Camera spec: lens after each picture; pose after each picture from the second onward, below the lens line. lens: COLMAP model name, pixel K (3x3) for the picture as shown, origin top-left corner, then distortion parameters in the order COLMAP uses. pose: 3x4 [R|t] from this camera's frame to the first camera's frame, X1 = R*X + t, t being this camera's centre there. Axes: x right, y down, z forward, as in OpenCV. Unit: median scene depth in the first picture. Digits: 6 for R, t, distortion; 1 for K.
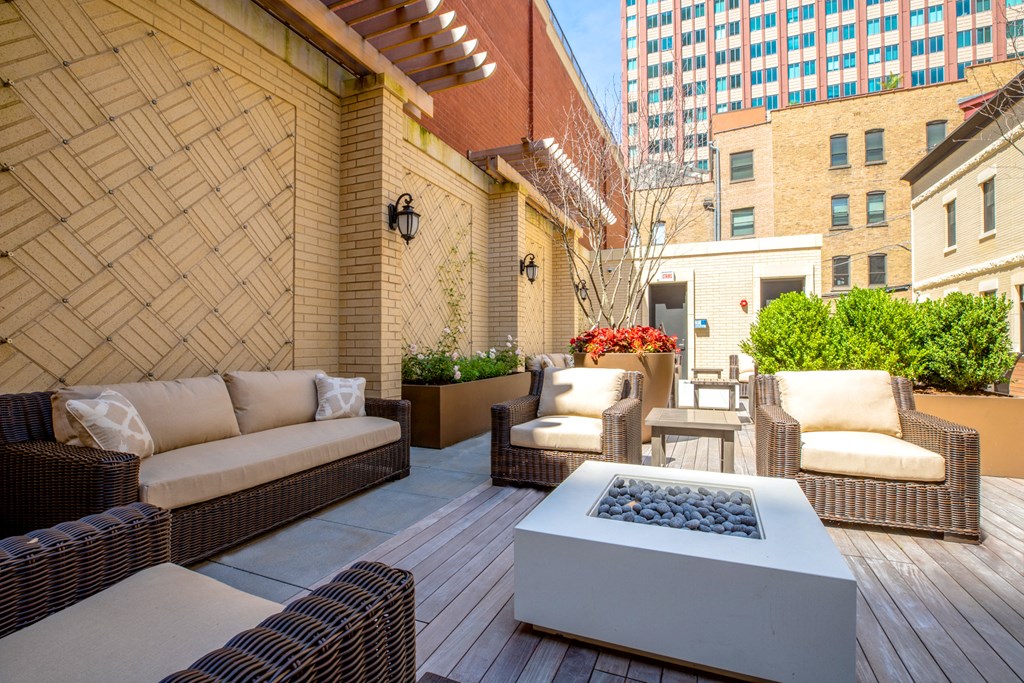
lens RADIAL K [[463.6, 0, 517.2], [0, 463.6, 342.5], [0, 0, 1]] dist [-0.026718, -0.000559]
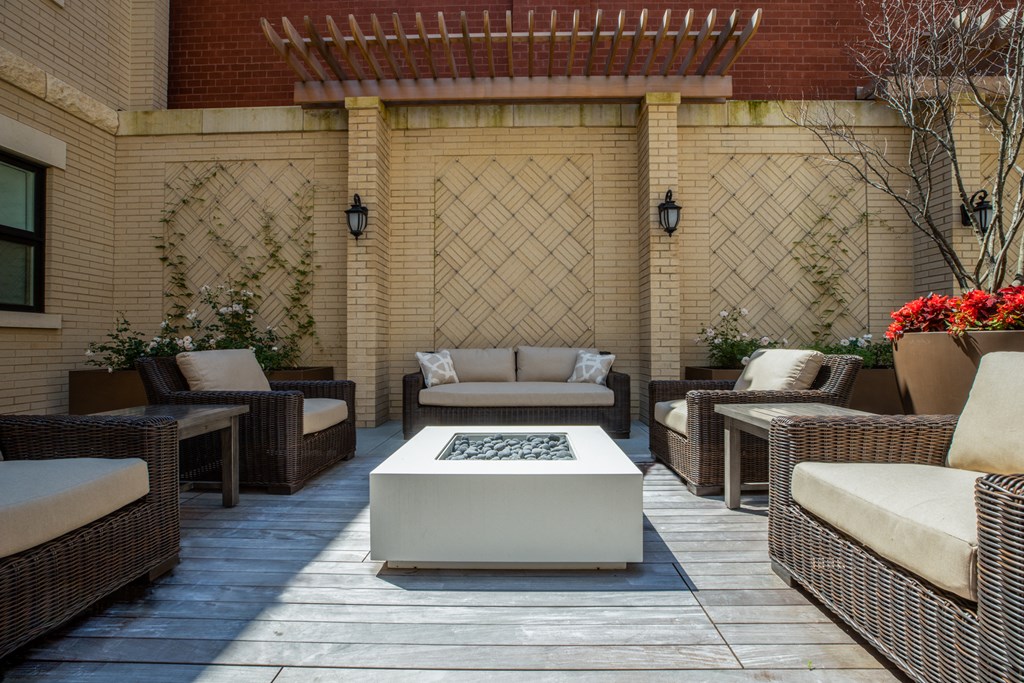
lens RADIAL K [[463.6, 0, 518.4], [0, 463.6, 342.4], [0, 0, 1]] dist [-0.026718, -0.000559]
pose [[0.388983, -0.002851, -0.921241, 0.739074], [0.005780, 0.999983, -0.000654, 0.042663], [0.921227, -0.005070, 0.388993, 0.287682]]
